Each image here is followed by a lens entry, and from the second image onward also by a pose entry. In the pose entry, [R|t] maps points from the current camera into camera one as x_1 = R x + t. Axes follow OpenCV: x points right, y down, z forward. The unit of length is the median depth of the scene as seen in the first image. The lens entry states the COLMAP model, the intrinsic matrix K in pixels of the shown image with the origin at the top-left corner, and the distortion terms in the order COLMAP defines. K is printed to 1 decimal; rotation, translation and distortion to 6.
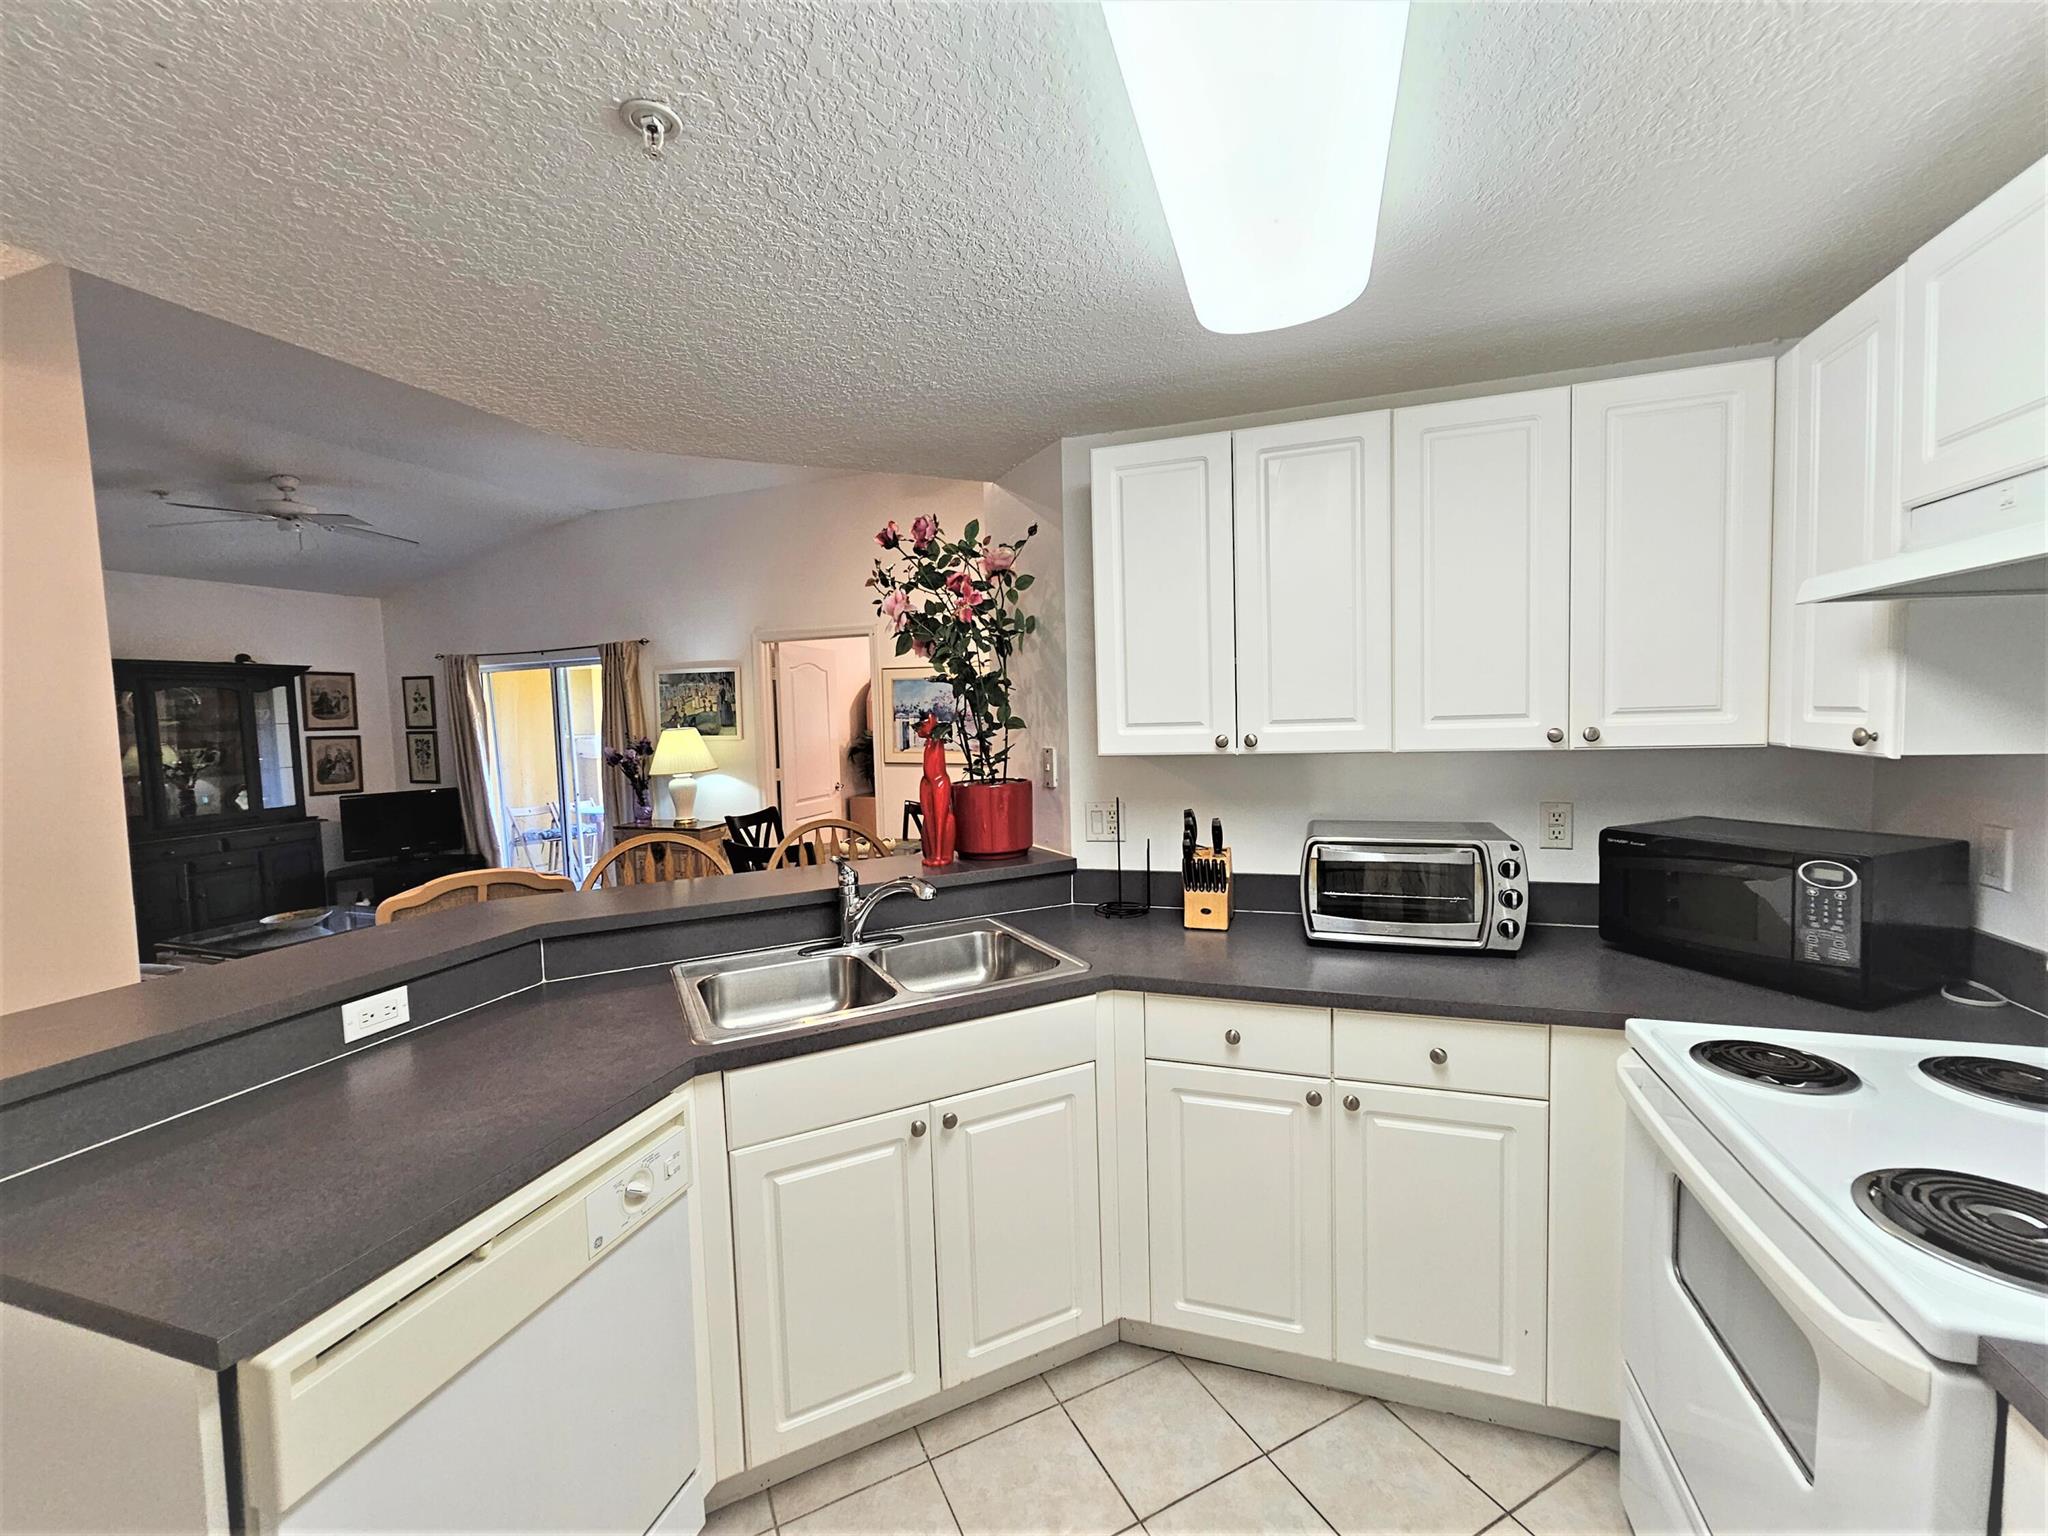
lens RADIAL K [[837.1, 0, 1024.1], [0, 837.1, 766.3], [0, 0, 1]] dist [-0.009650, 0.004065]
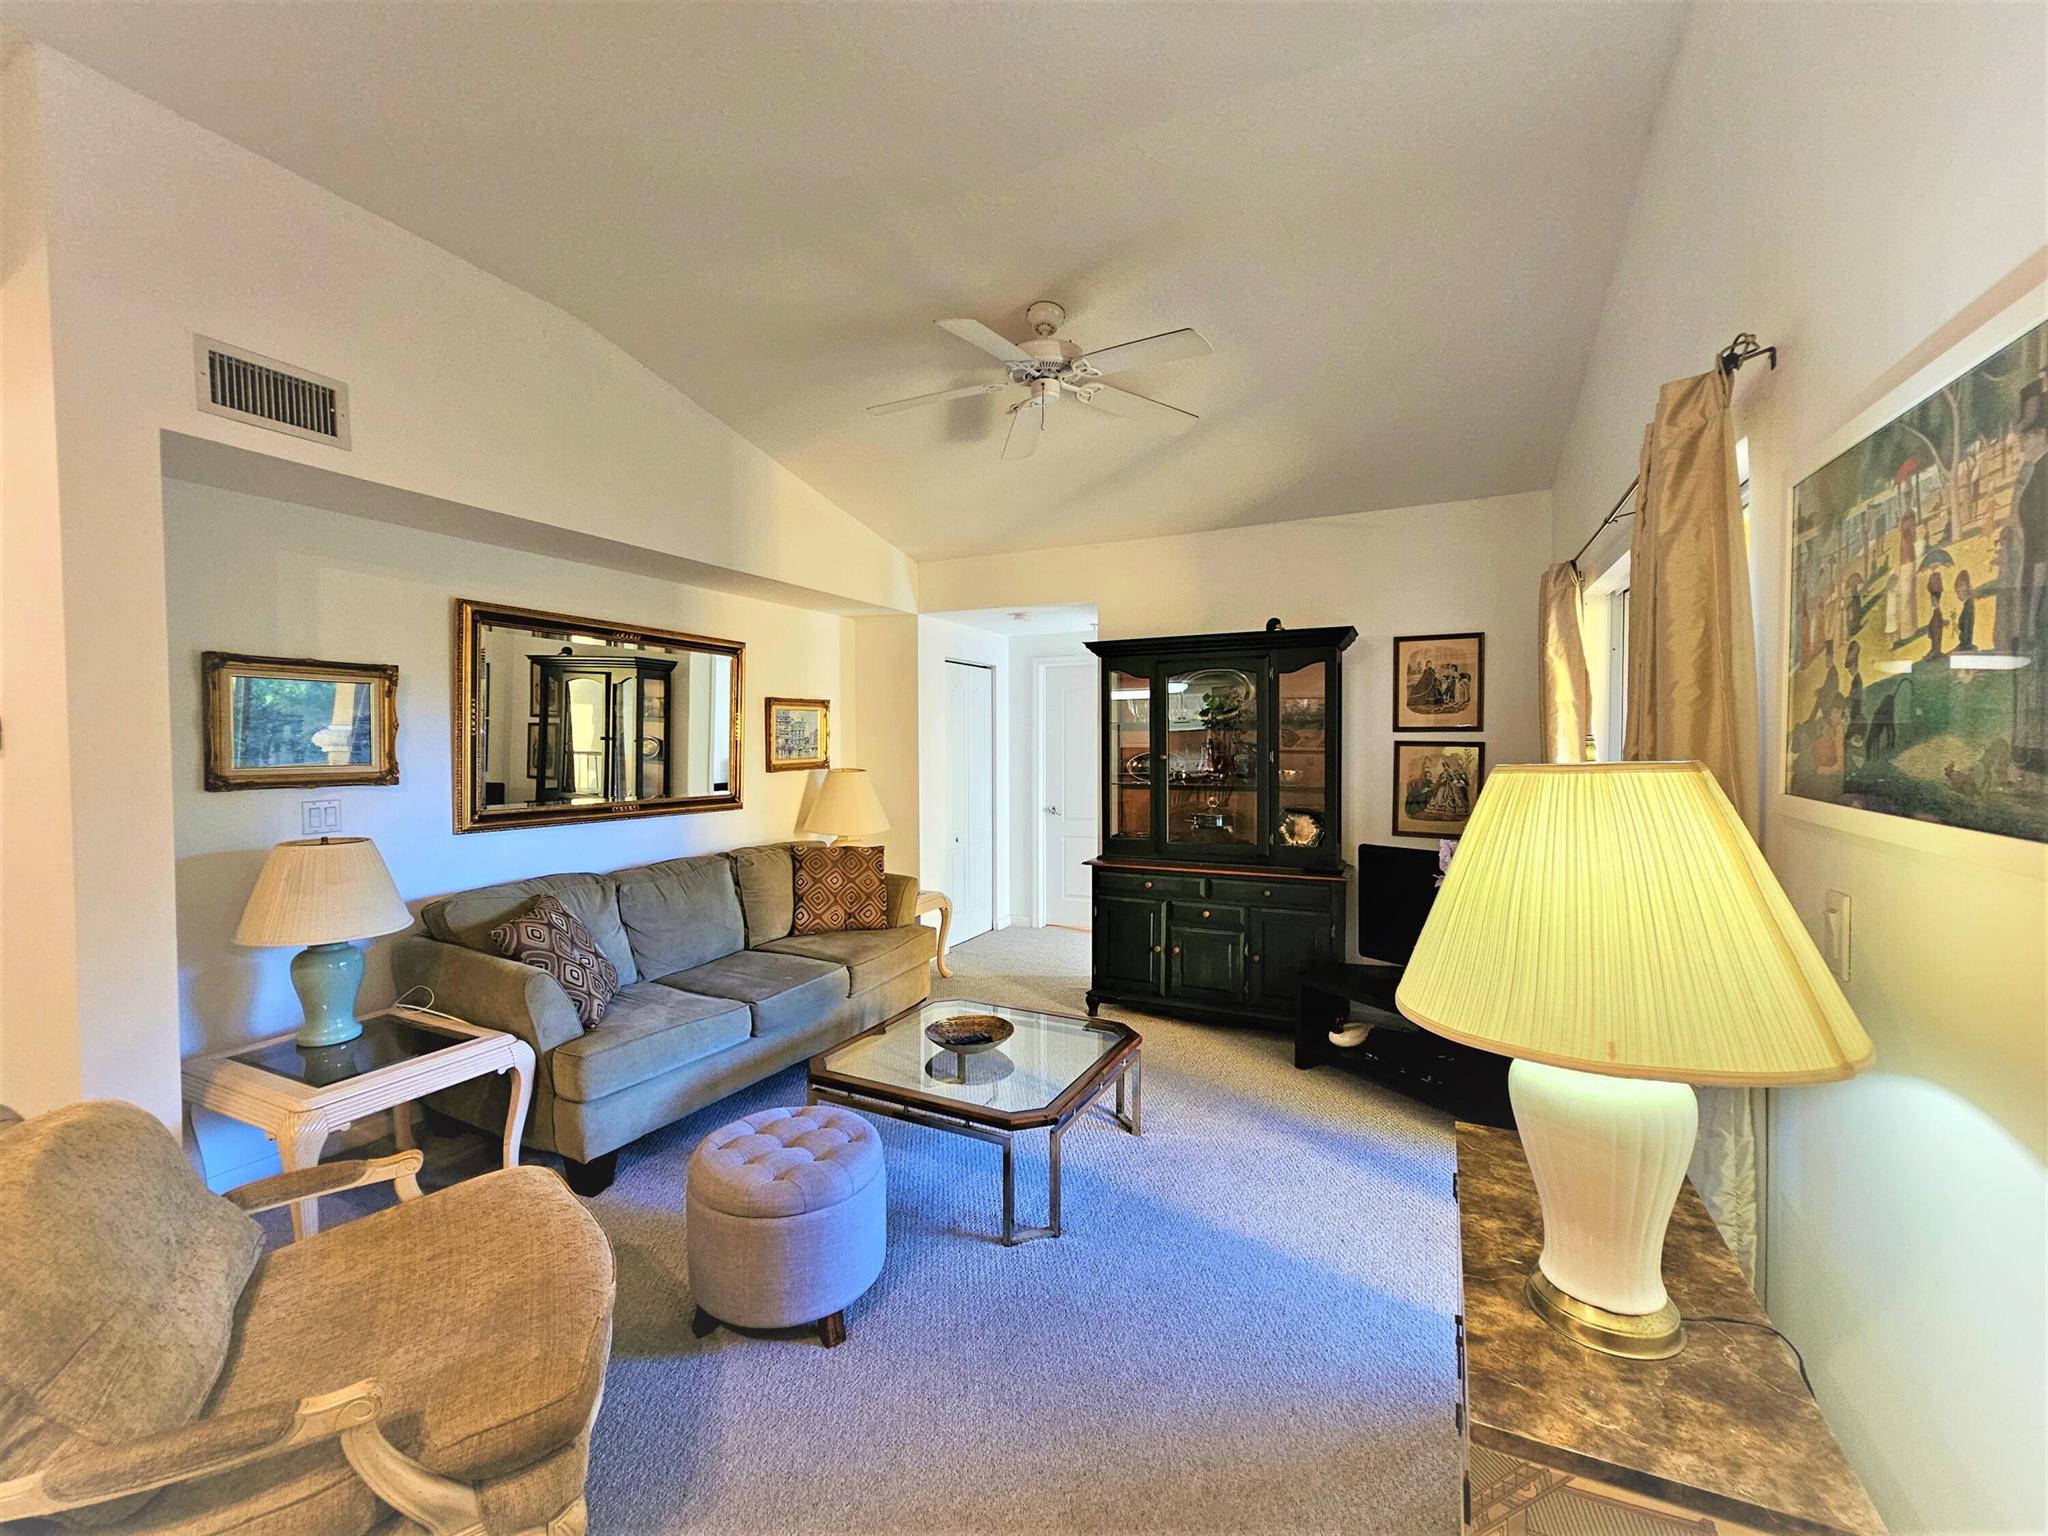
lens RADIAL K [[837.1, 0, 1024.1], [0, 837.1, 779.1], [0, 0, 1]] dist [-0.009650, 0.004065]
pose [[-0.135928, 0.064043, -0.988647, -0.195397], [-0.061542, 0.995435, 0.072944, -0.035581], [0.988805, 0.070759, -0.131366, 0.804327]]
